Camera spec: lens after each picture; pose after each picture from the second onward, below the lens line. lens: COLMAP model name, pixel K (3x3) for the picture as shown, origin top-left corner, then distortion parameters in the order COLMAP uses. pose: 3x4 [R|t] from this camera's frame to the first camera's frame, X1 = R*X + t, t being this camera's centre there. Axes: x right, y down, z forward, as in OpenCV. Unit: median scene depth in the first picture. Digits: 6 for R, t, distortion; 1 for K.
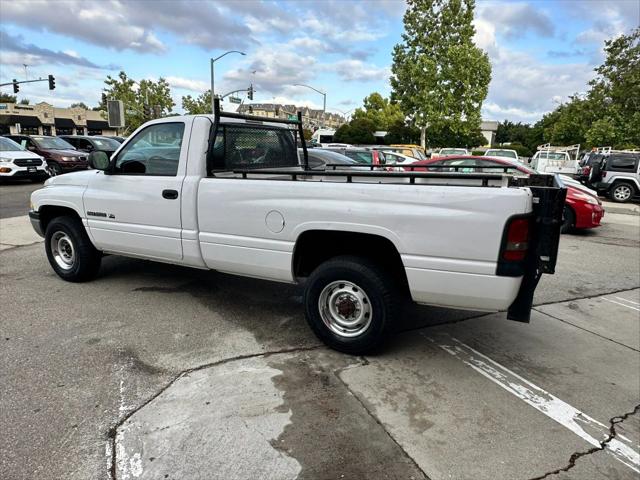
lens RADIAL K [[421.0, 0, 316.0], [0, 421.0, 244.3], [0, 0, 1]] dist [-0.002089, 0.000297]
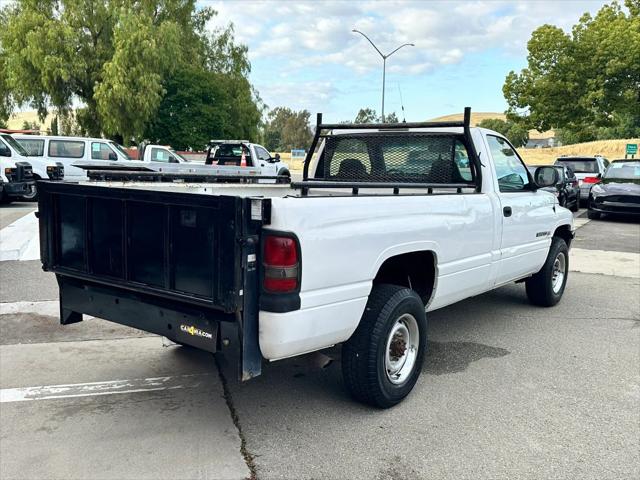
lens RADIAL K [[594.8, 0, 312.4], [0, 594.8, 240.4], [0, 0, 1]] dist [0.191443, -0.399230]
pose [[-0.157536, 0.113766, -0.980938, 0.179945], [-0.252068, 0.955803, 0.151333, -0.035642], [0.954801, 0.271103, -0.121896, 0.171296]]
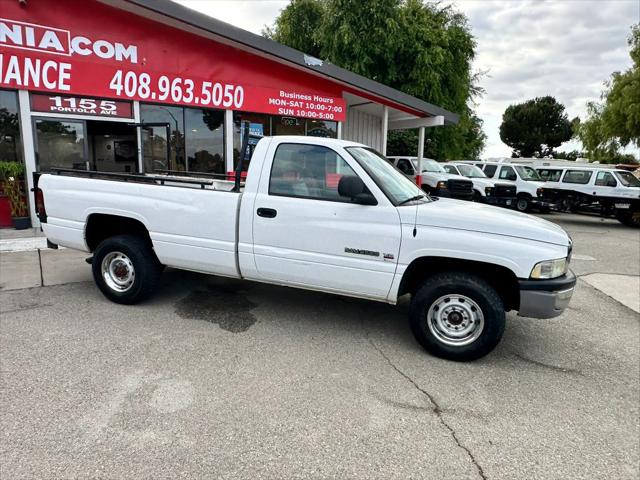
lens RADIAL K [[414.9, 0, 320.0], [0, 414.9, 240.0], [0, 0, 1]] dist [-0.002086, 0.000510]
pose [[-0.983006, -0.027889, -0.181443, -0.006919], [-0.097705, 0.916251, 0.388506, -0.079112], [0.155413, 0.399632, -0.903405, 0.337635]]
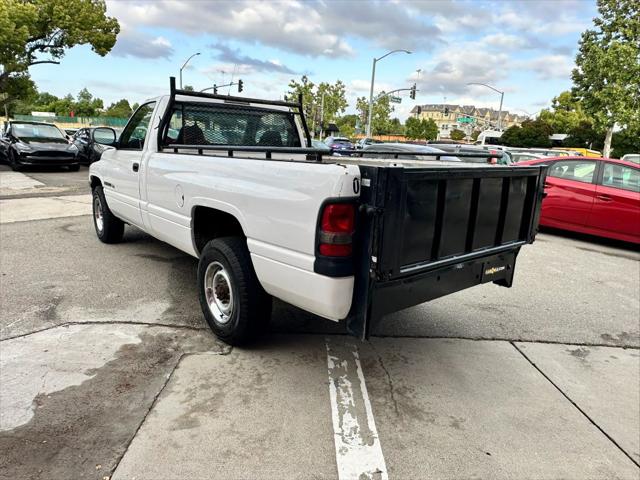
lens RADIAL K [[423.2, 0, 315.7], [0, 423.2, 239.6], [0, 0, 1]] dist [-0.005960, 0.005291]
pose [[0.918949, 0.113244, -0.377769, 0.072104], [-0.118989, 0.992862, 0.008180, 0.000447], [0.375999, 0.037433, 0.925864, 0.023930]]
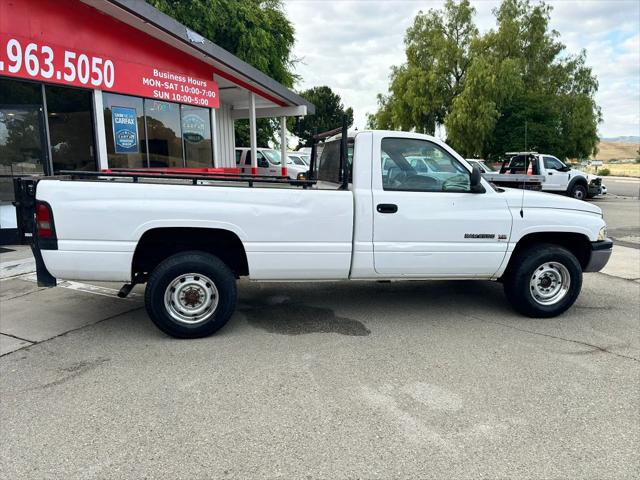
lens RADIAL K [[461.2, 0, 320.0], [0, 461.2, 240.0], [0, 0, 1]] dist [0.040811, -0.045795]
pose [[-0.773024, 0.074829, -0.629948, 0.101219], [-0.172066, 0.931061, 0.321744, -0.066985], [0.610595, 0.357109, -0.706857, 0.303084]]
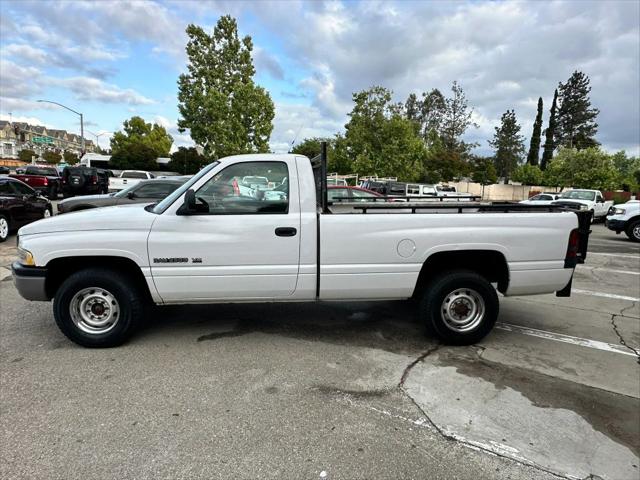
lens RADIAL K [[421.0, 0, 316.0], [0, 421.0, 244.3], [0, 0, 1]] dist [-0.002089, 0.000297]
pose [[0.845466, -0.081145, 0.527828, -0.115680], [0.112176, 0.993322, -0.026974, -0.007514], [-0.522115, 0.082015, 0.848923, 0.014384]]
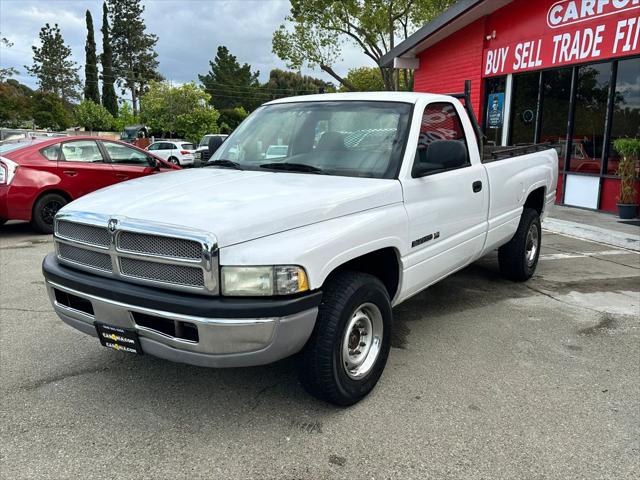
lens RADIAL K [[582.9, 0, 320.0], [0, 582.9, 240.0], [0, 0, 1]] dist [0.123150, -0.197245]
pose [[0.117233, -0.200976, 0.972556, -0.223176], [0.223533, 0.959519, 0.171337, -0.041237], [-0.967620, 0.197312, 0.157412, 0.161010]]
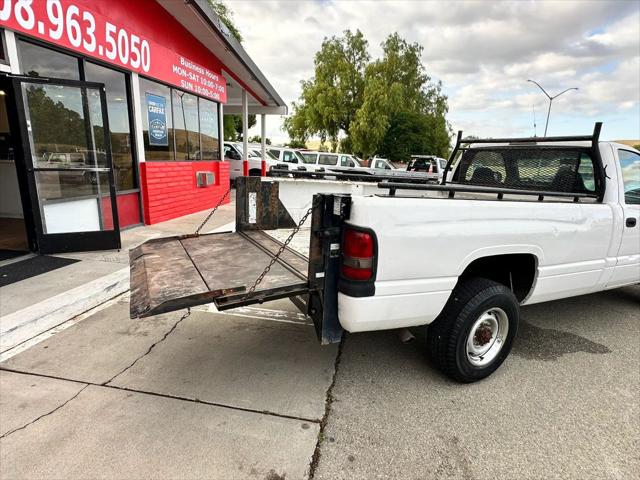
lens RADIAL K [[352.3, 0, 318.7], [0, 352.3, 241.0], [0, 0, 1]] dist [0.000631, -0.000919]
pose [[-0.564363, 0.138395, -0.813843, 0.139042], [-0.247091, 0.912332, 0.326490, -0.037937], [0.787680, 0.385353, -0.480691, 0.180902]]
